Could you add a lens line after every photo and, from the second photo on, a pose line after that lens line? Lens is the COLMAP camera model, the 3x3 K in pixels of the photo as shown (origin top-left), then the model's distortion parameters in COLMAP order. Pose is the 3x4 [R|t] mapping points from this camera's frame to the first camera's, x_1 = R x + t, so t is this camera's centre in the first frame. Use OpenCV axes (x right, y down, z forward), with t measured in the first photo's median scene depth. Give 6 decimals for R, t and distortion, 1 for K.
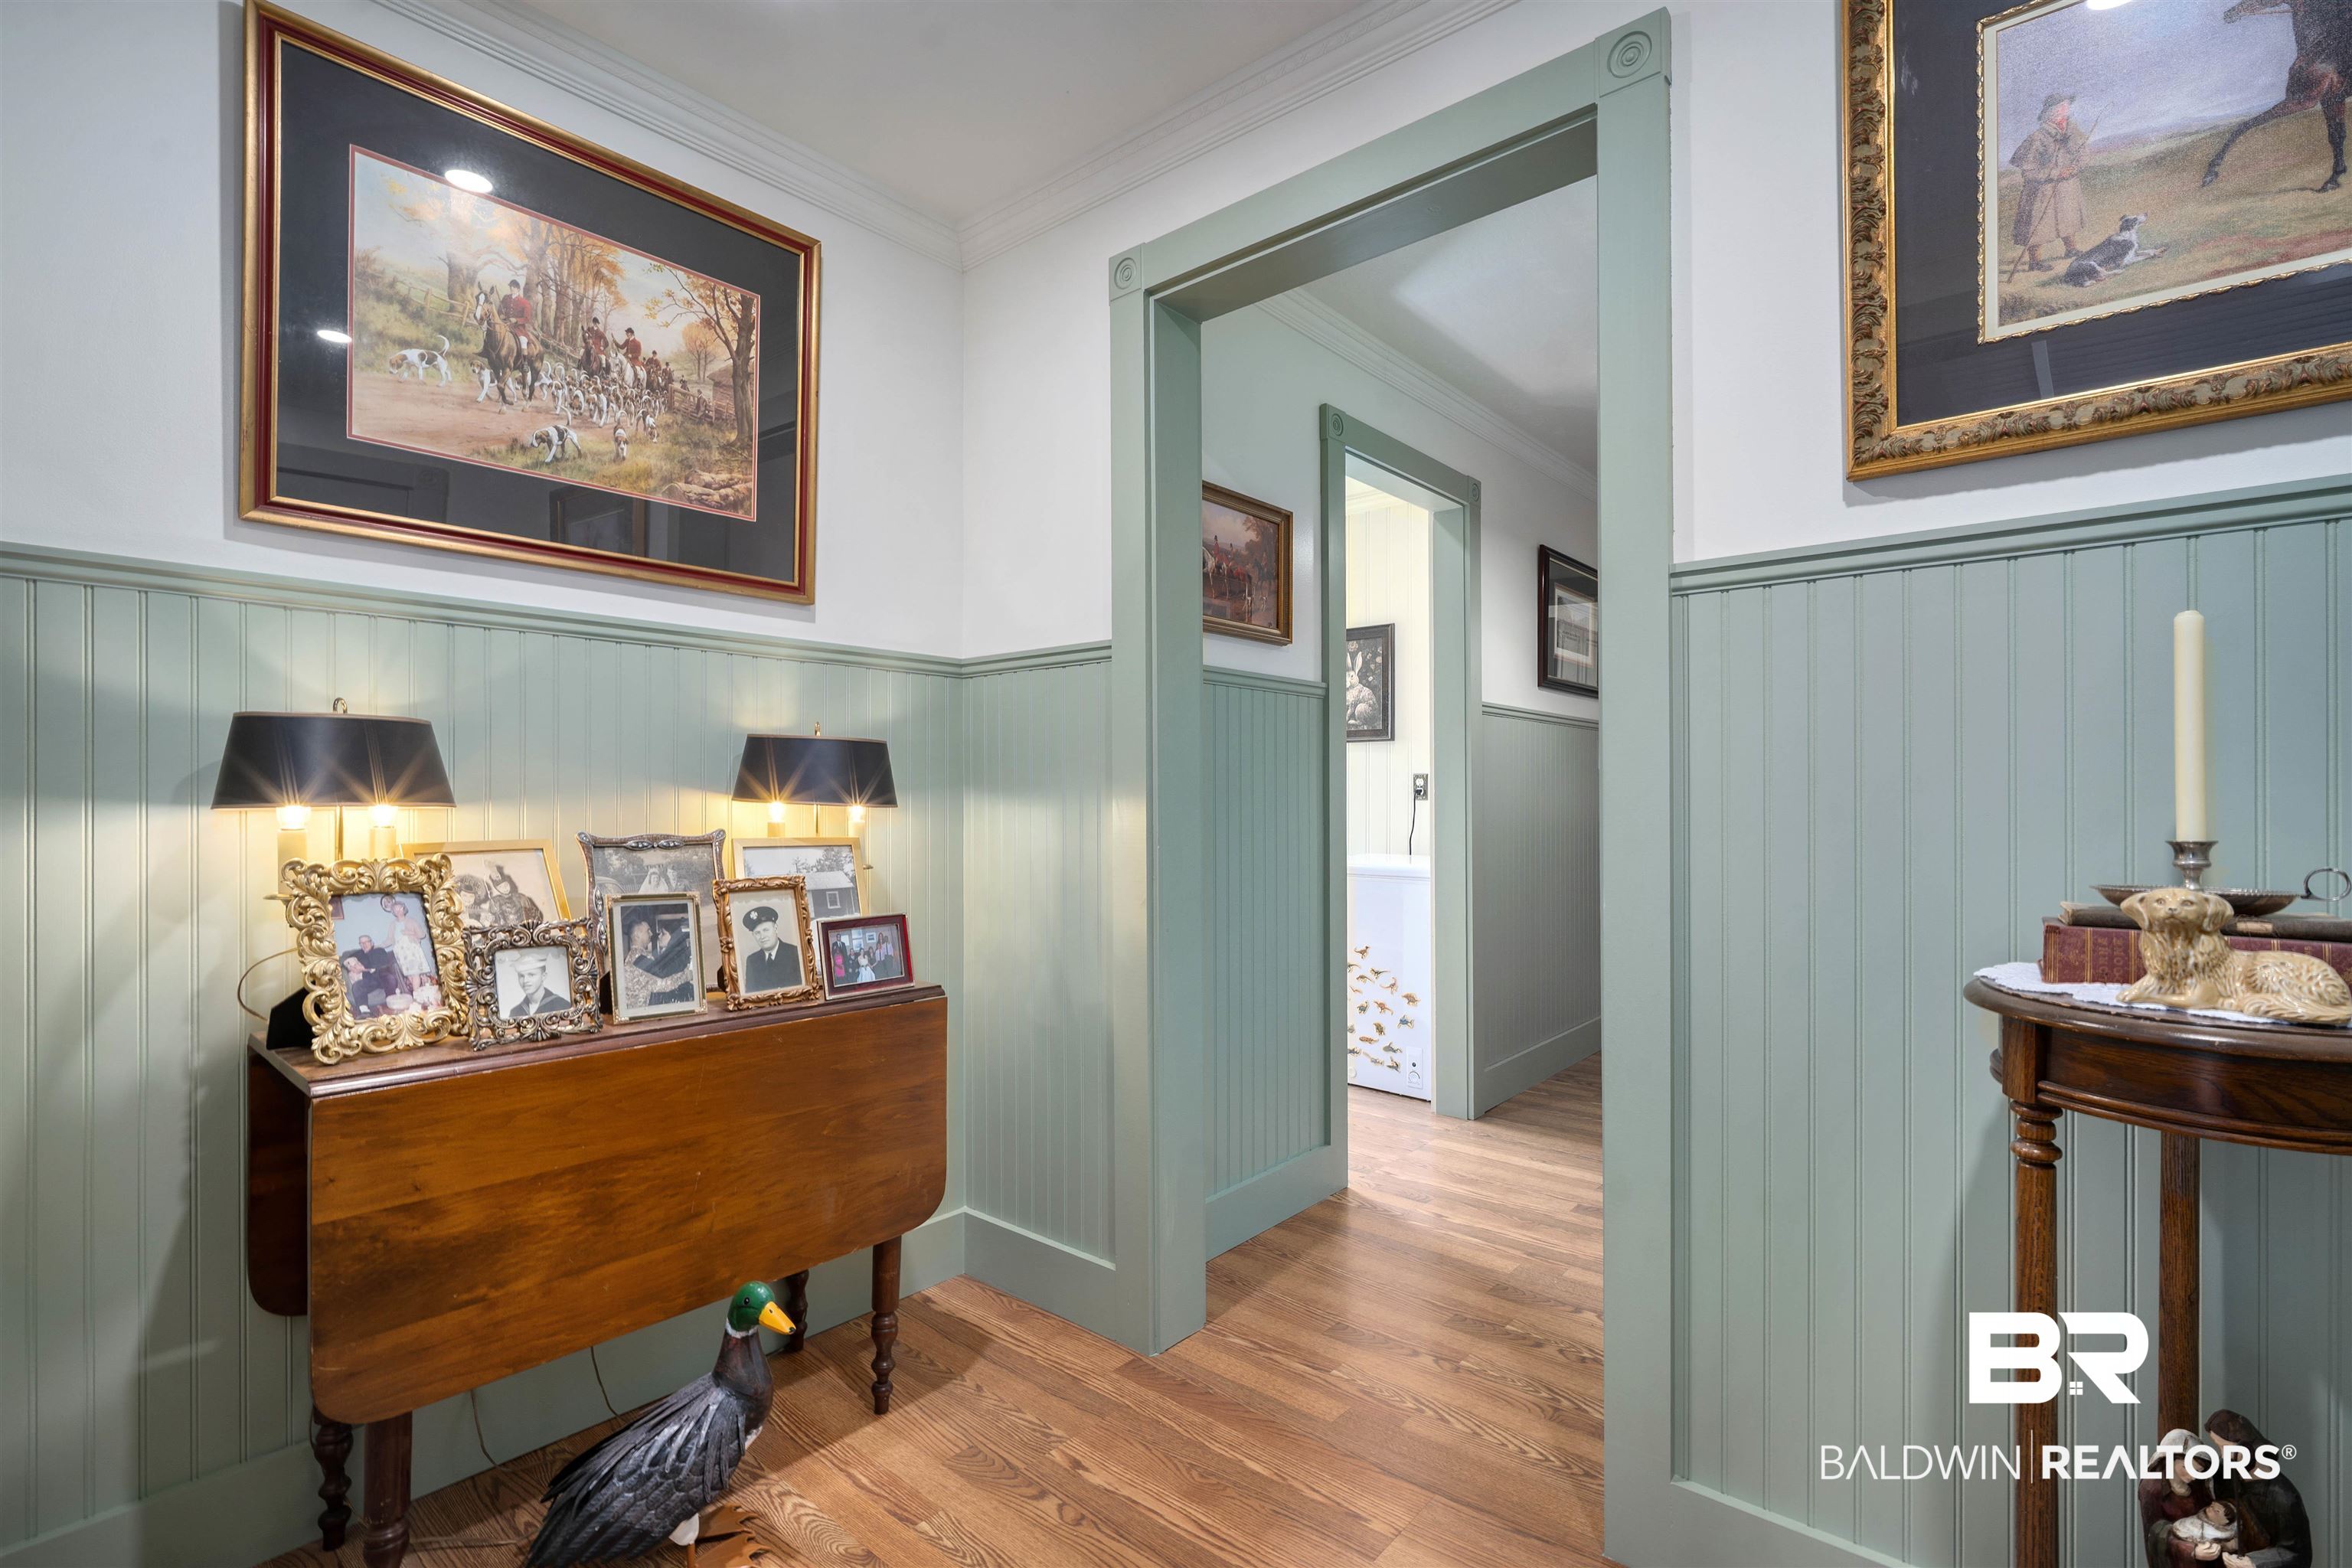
lens RADIAL K [[1057.1, 0, 1172.7], [0, 1057.1, 794.2], [0, 0, 1]] dist [-0.001256, 0.000057]
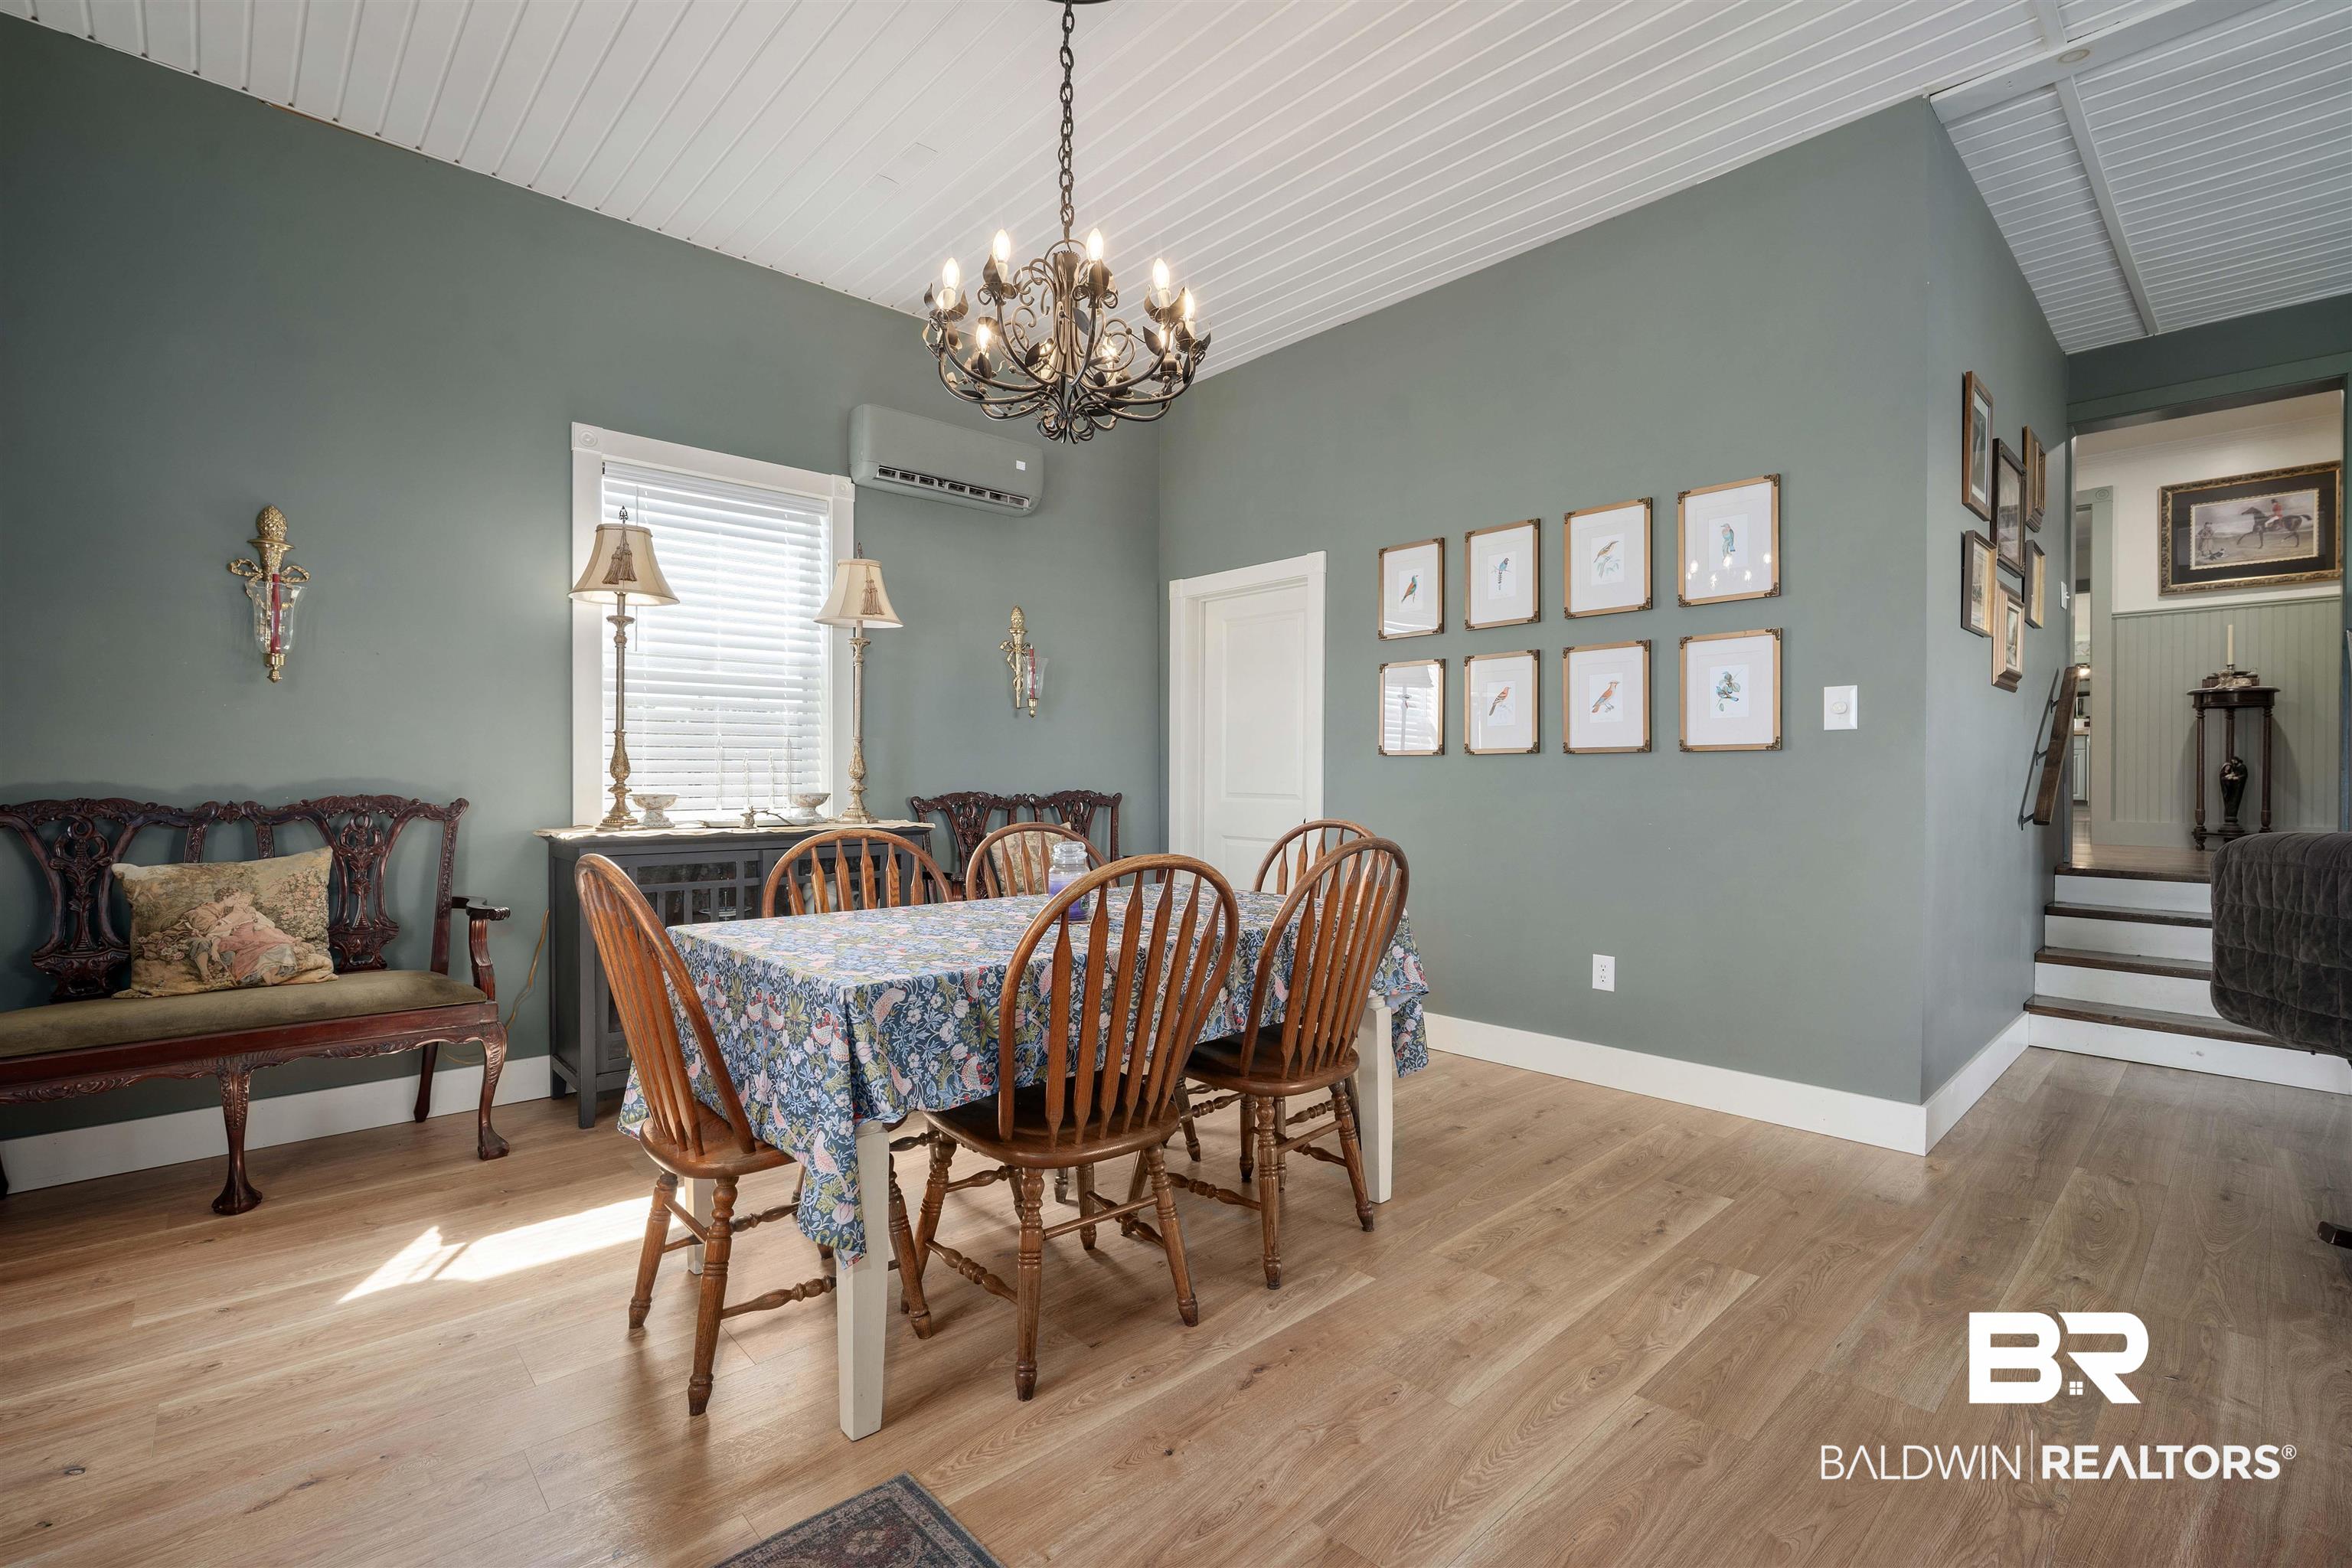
lens RADIAL K [[1057.1, 0, 1174.6], [0, 1057.1, 776.0], [0, 0, 1]] dist [-0.001256, 0.000057]
pose [[0.993961, -0.002669, -0.109700, -3.415265], [0.003721, 0.999949, 0.009387, 0.470027], [0.109669, -0.009739, 0.993920, -4.432476]]
